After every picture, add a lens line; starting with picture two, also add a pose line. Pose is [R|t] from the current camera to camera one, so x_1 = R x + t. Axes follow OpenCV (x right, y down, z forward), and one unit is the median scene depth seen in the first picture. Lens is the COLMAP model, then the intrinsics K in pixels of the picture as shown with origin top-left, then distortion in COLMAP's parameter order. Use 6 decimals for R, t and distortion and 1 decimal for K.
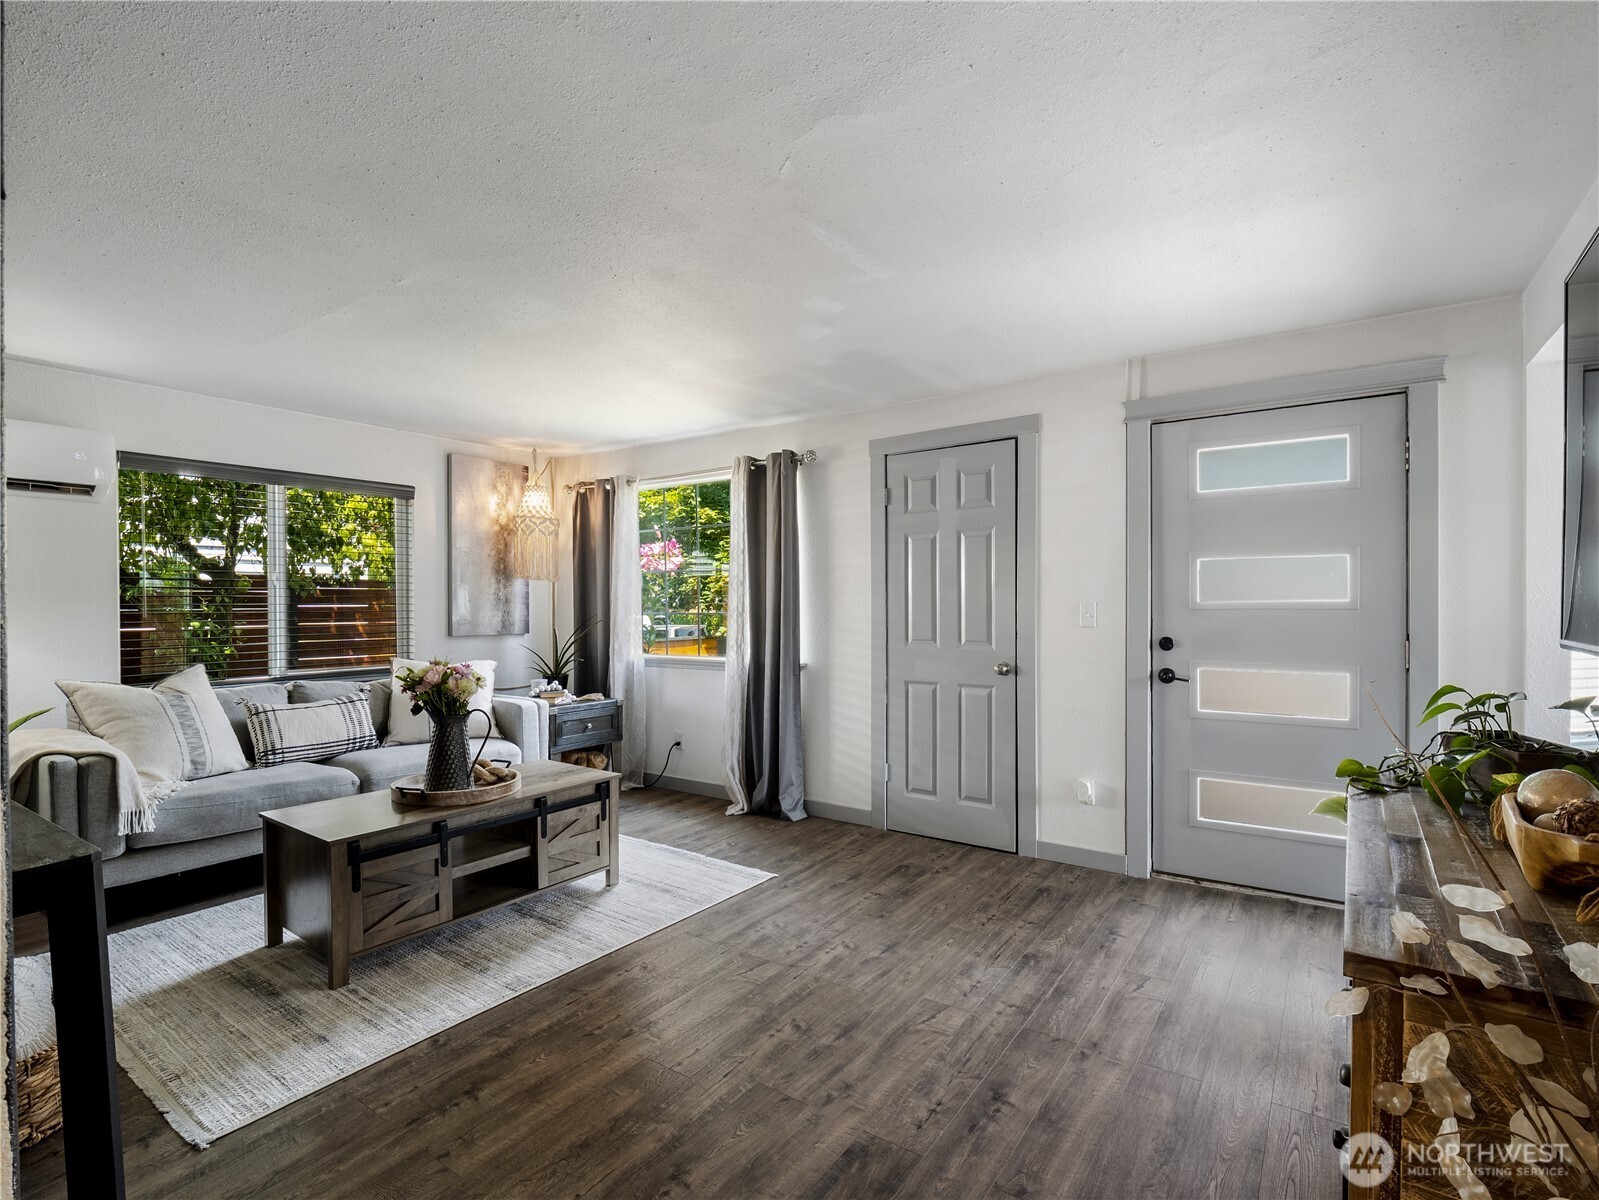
lens RADIAL K [[778.2, 0, 792.6], [0, 778.2, 610.7], [0, 0, 1]] dist [-0.017295, -0.000595]
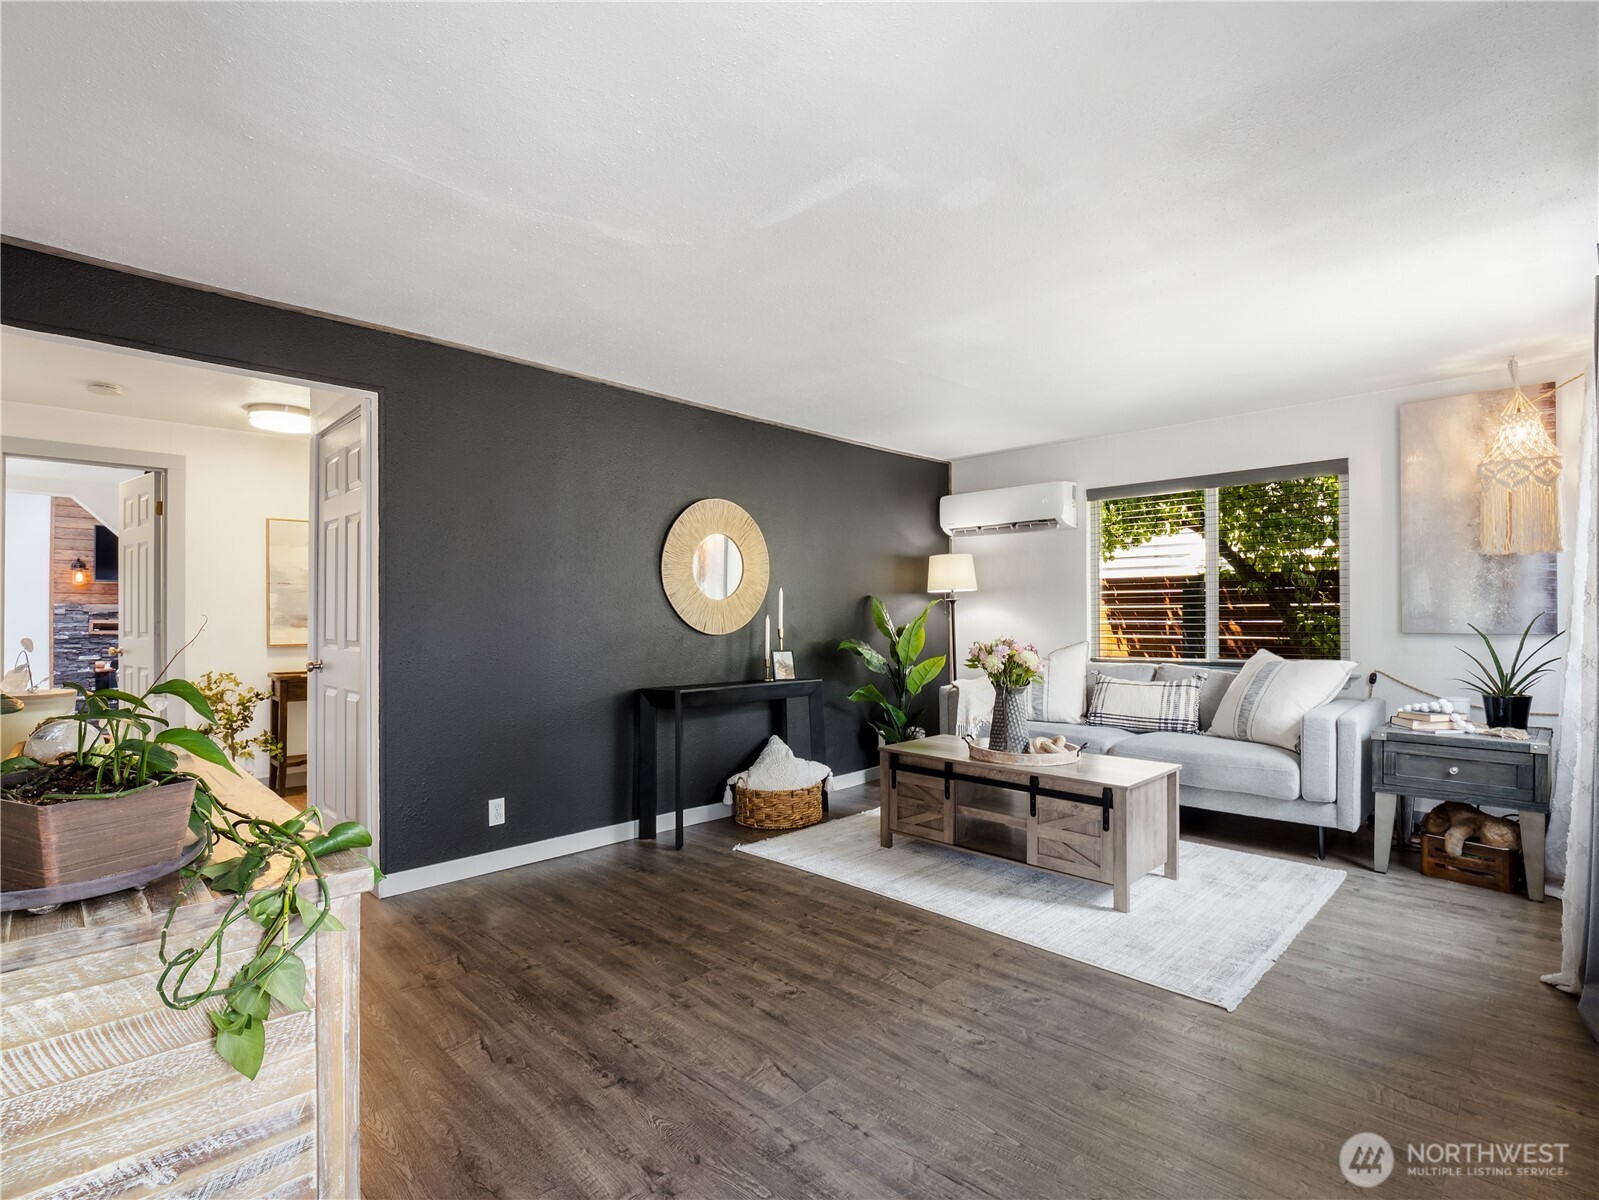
lens RADIAL K [[778.2, 0, 792.6], [0, 778.2, 610.7], [0, 0, 1]] dist [-0.017295, -0.000595]
pose [[-0.171694, -0.002318, -0.985148, 0.846255], [-0.005806, 0.999982, -0.001341, 0.027864], [0.985133, 0.005489, -0.171705, 0.979190]]
